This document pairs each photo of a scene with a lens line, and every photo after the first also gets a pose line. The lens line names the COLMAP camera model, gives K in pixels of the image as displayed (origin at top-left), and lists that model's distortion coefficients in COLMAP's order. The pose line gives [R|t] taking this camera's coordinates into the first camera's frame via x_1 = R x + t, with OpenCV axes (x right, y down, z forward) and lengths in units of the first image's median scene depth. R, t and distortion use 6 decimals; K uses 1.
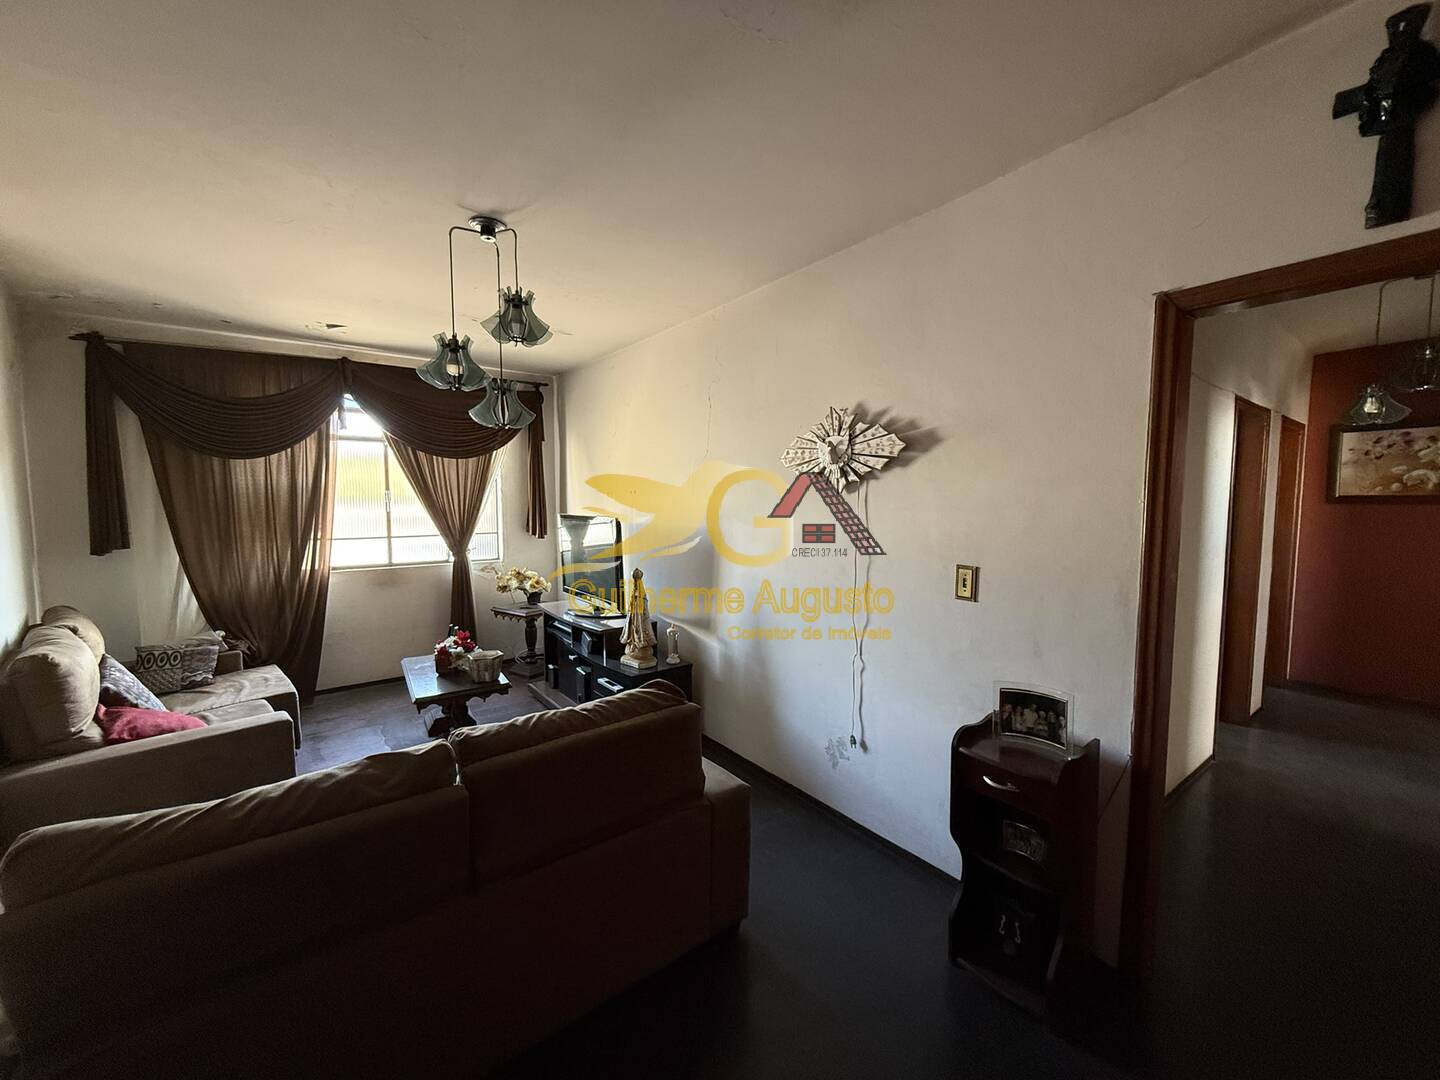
lens RADIAL K [[562.9, 0, 726.4], [0, 562.9, 540.2], [0, 0, 1]] dist [-0.001083, -0.000114]
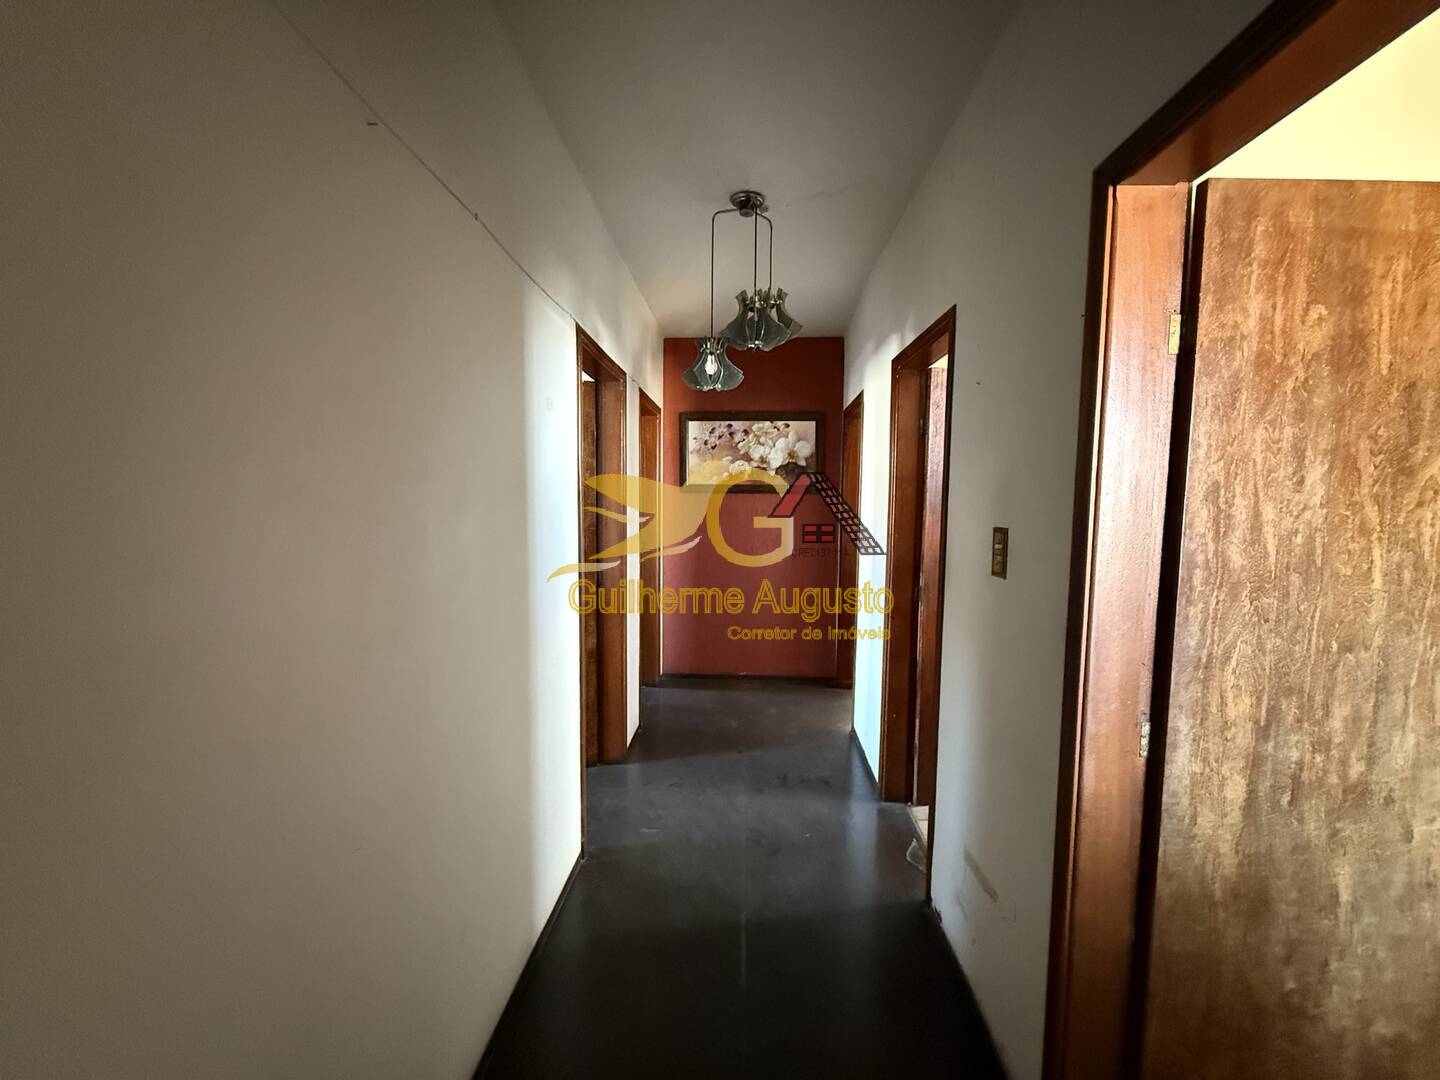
lens RADIAL K [[562.9, 0, 719.9], [0, 562.9, 535.7], [0, 0, 1]] dist [-0.001083, -0.000114]
pose [[0.635733, -0.052046, 0.770153, 0.374730], [0.045759, 0.998511, 0.029706, -0.016027], [-0.770552, 0.016356, 0.637168, 0.344923]]
